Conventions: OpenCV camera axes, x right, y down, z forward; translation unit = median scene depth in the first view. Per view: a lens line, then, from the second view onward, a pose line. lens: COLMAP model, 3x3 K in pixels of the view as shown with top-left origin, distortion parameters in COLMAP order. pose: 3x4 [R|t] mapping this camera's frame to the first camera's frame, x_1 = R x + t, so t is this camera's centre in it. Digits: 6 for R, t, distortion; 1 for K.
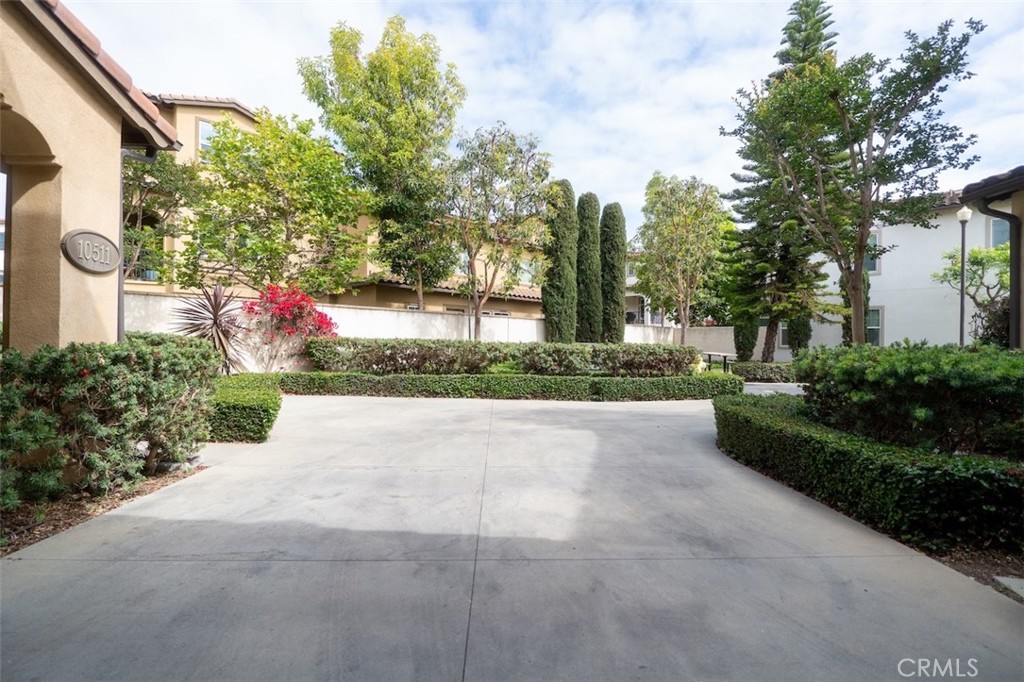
lens RADIAL K [[475.2, 0, 511.7], [0, 475.2, 338.9], [0, 0, 1]] dist [-0.004768, -0.000558]
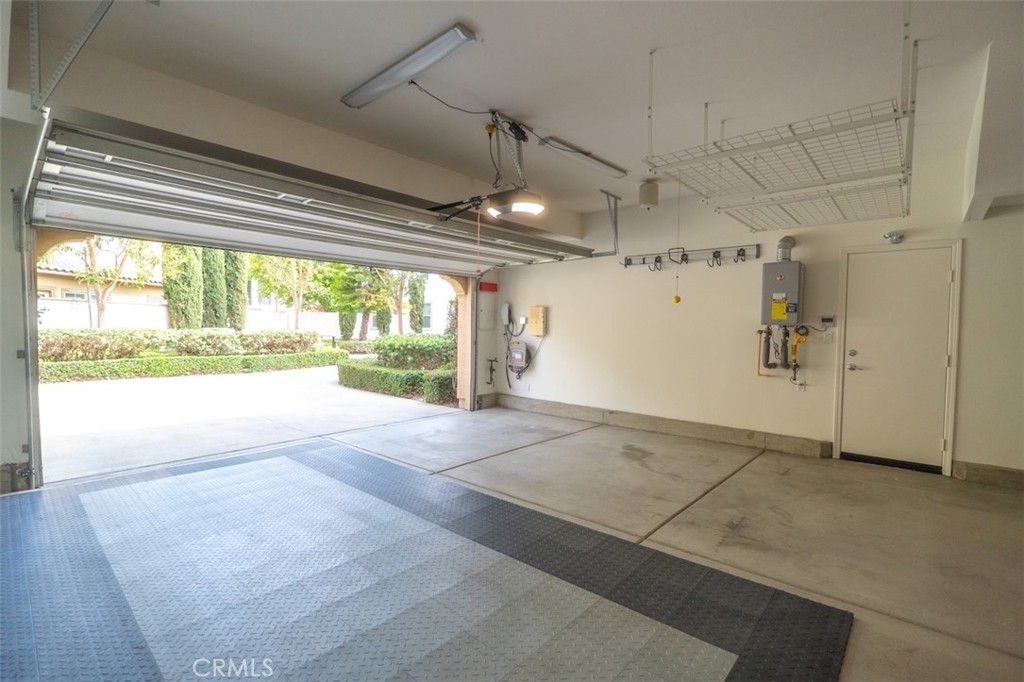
lens RADIAL K [[475.2, 0, 511.8], [0, 475.2, 341.2], [0, 0, 1]] dist [-0.004768, -0.000558]
pose [[0.698949, -0.029081, 0.714580, -0.188011], [-0.007591, 0.998815, 0.048074, -0.022776], [-0.715131, -0.039026, 0.697900, -0.353459]]
